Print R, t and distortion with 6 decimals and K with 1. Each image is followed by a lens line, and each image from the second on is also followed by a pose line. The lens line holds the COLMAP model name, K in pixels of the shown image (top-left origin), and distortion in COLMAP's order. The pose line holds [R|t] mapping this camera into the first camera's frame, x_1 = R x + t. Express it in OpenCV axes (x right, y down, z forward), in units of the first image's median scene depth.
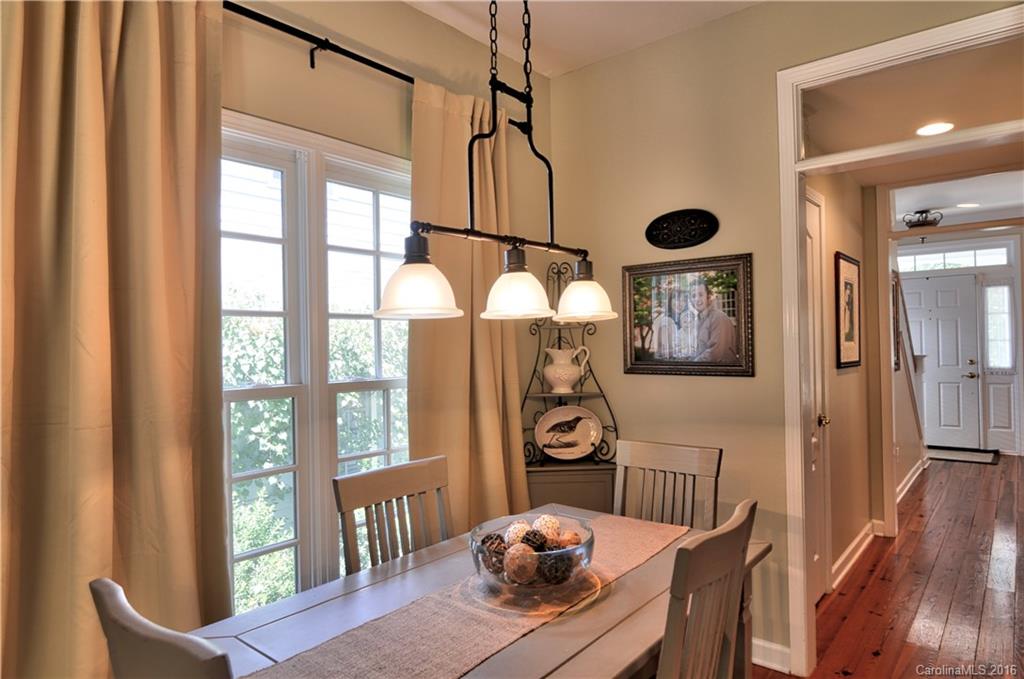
lens RADIAL K [[577.0, 0, 512.0], [0, 577.0, 339.5], [0, 0, 1]] dist [-0.004347, -0.001071]
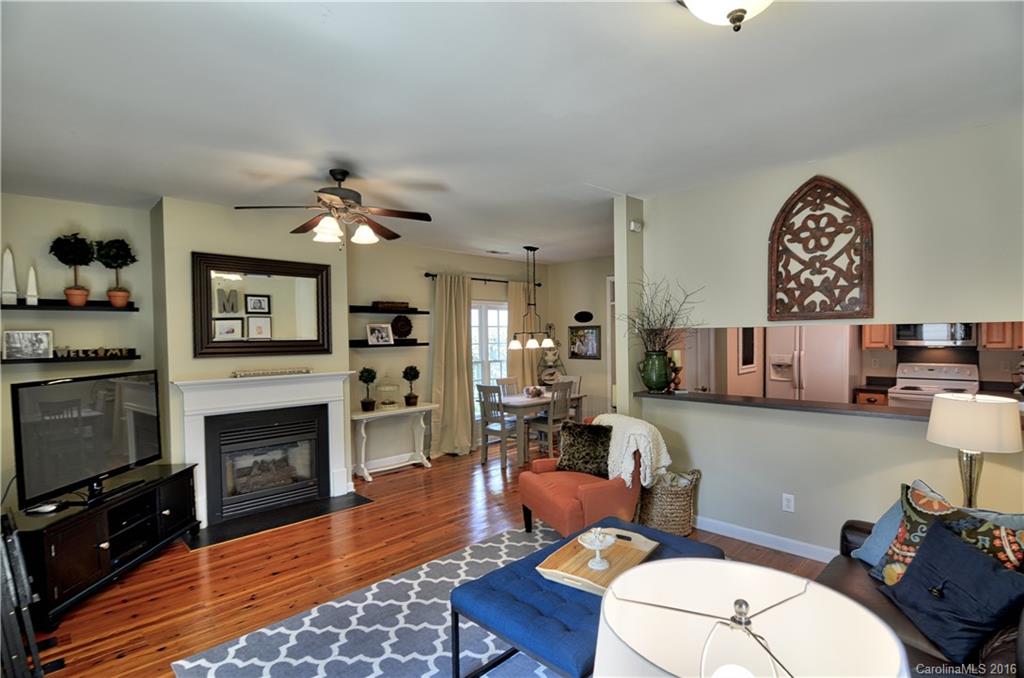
lens RADIAL K [[511.9, 0, 512.0], [0, 511.9, 339.0], [0, 0, 1]] dist [-0.009040, -0.007837]
pose [[0.996730, 0.010829, -0.080081, 0.117350], [-0.009185, 0.999740, 0.020870, -0.126345], [0.080286, -0.020066, 0.996570, -2.192937]]
